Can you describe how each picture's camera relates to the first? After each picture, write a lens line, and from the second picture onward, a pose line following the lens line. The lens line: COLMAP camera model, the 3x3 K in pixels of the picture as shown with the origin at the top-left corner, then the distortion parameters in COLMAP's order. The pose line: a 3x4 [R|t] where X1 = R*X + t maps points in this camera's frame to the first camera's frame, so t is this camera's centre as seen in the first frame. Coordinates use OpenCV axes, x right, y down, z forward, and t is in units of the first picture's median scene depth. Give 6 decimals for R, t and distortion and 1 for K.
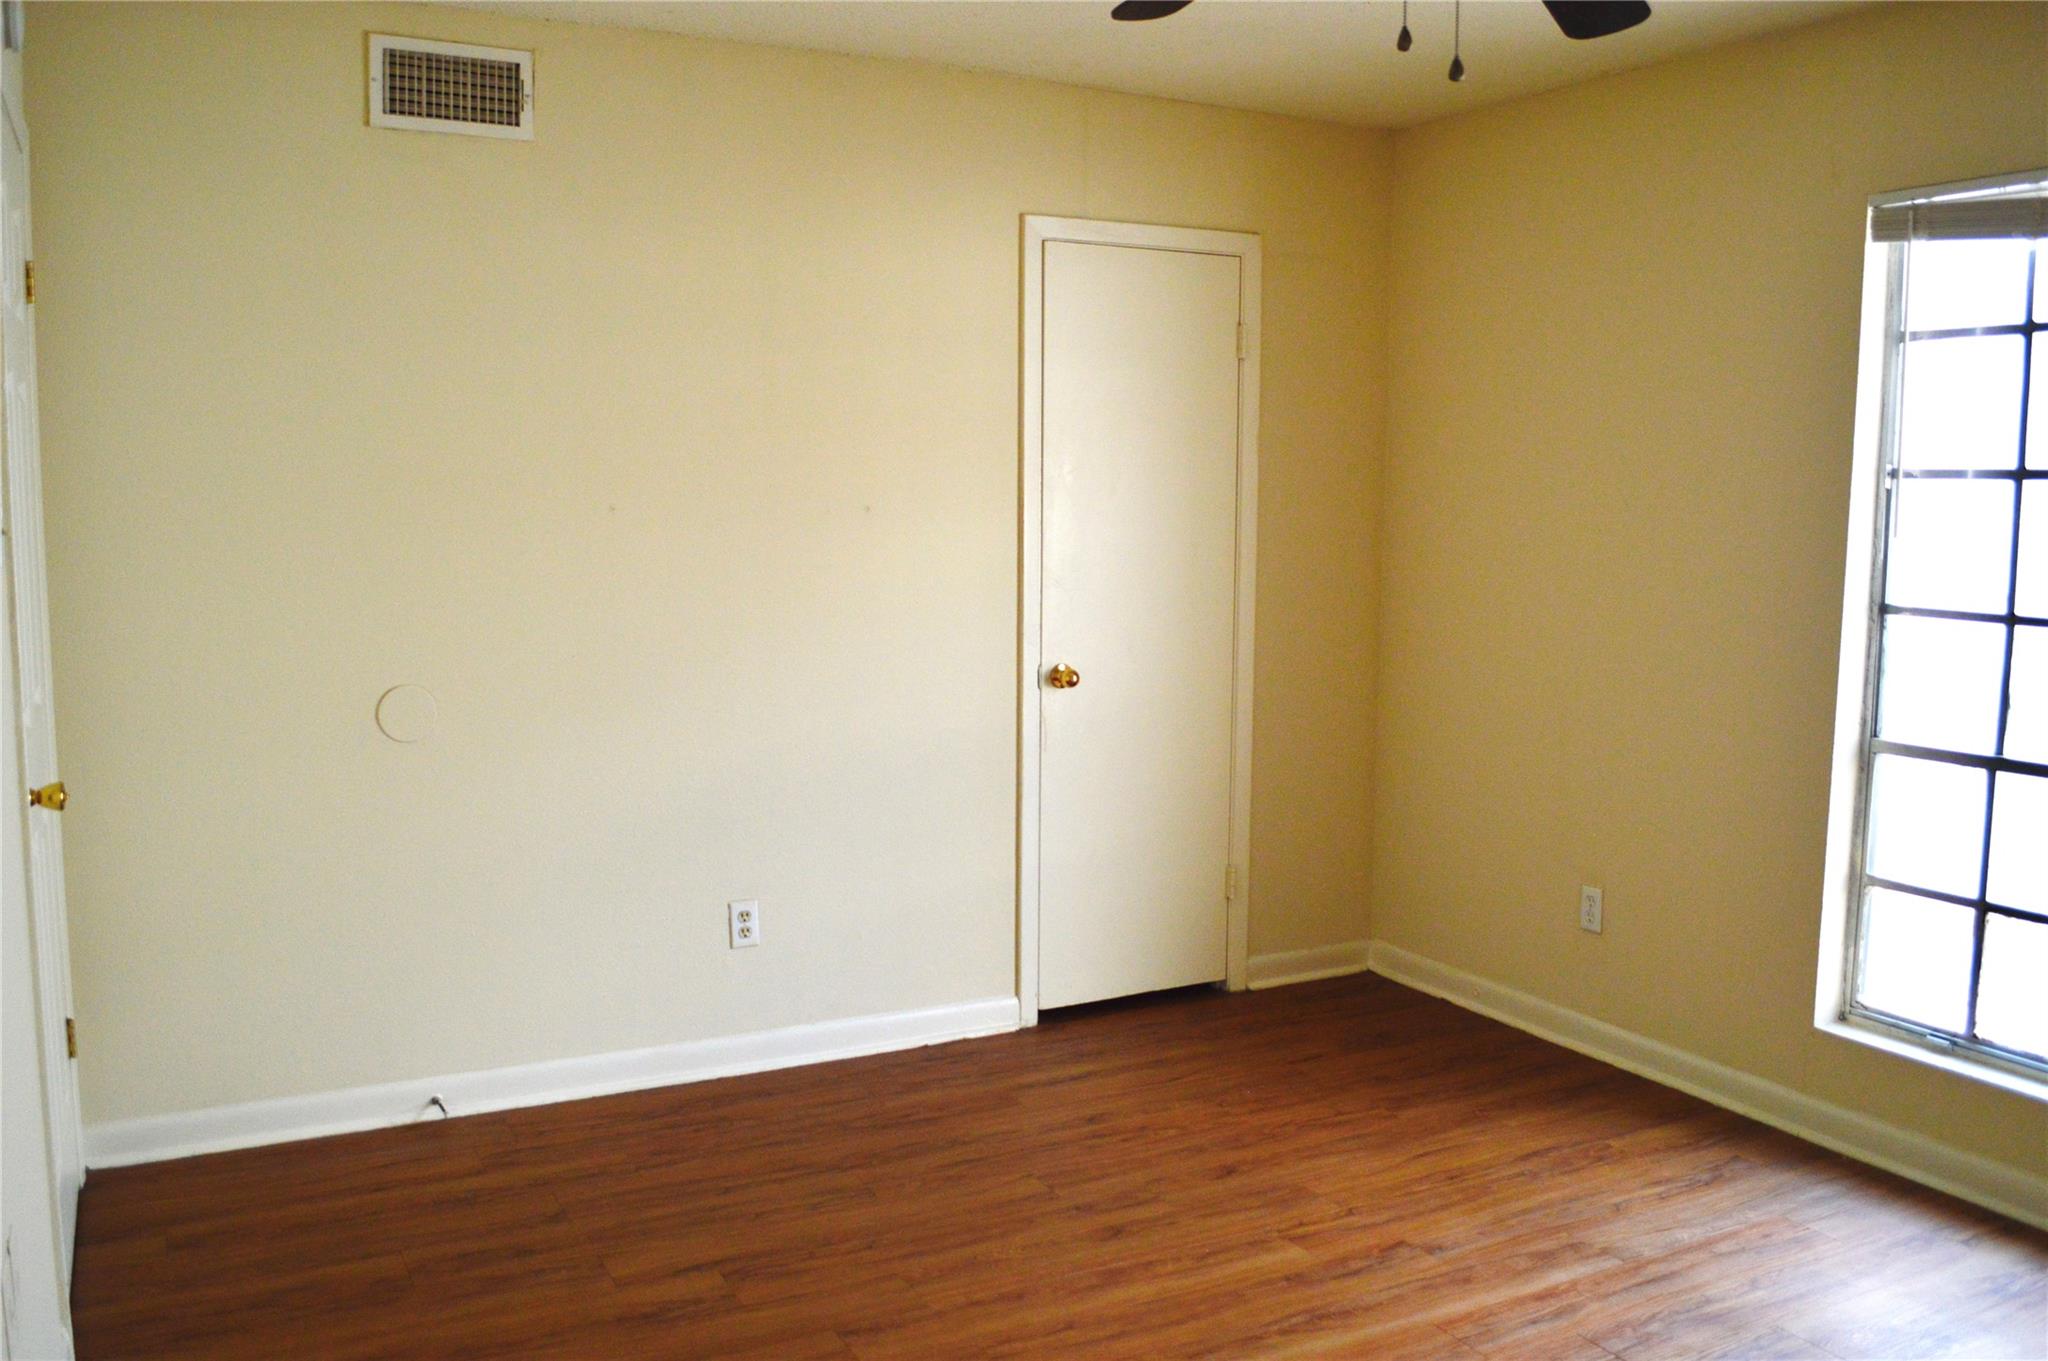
lens RADIAL K [[1661.0, 0, 1024.0], [0, 1661.0, 680.5], [0, 0, 1]] dist [-0.072982, 0.011304]
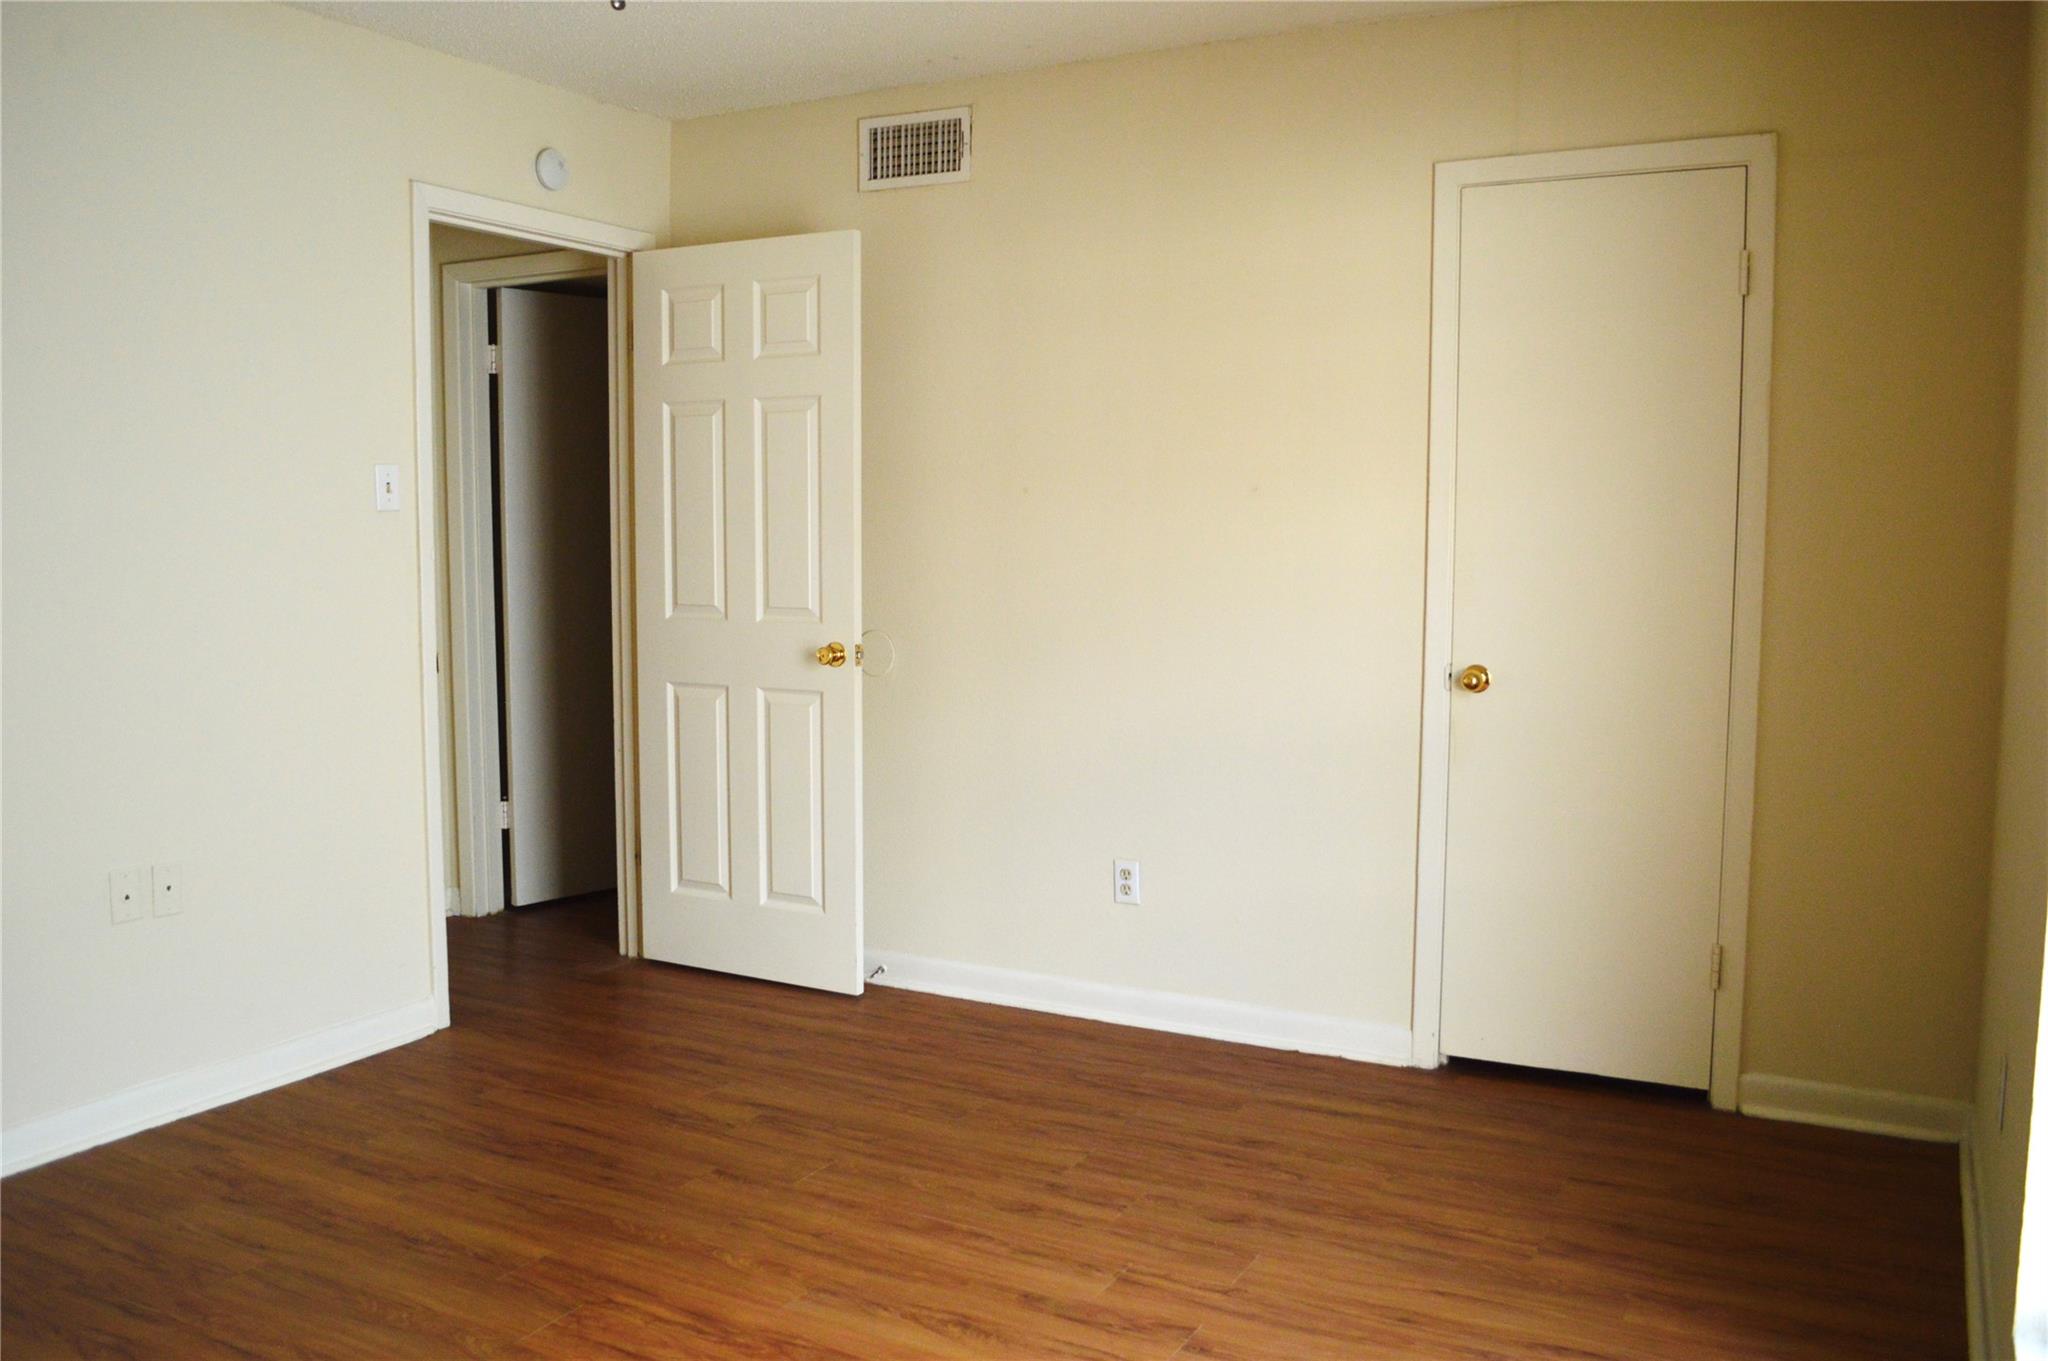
lens RADIAL K [[1661.0, 0, 1024.0], [0, 1661.0, 680.5], [0, 0, 1]] dist [-0.072982, 0.011304]
pose [[0.567195, 0.072589, -0.820378, 0.735399], [-0.093833, 0.995318, 0.023194, 0.000591], [0.818221, 0.063823, 0.571351, 0.372270]]
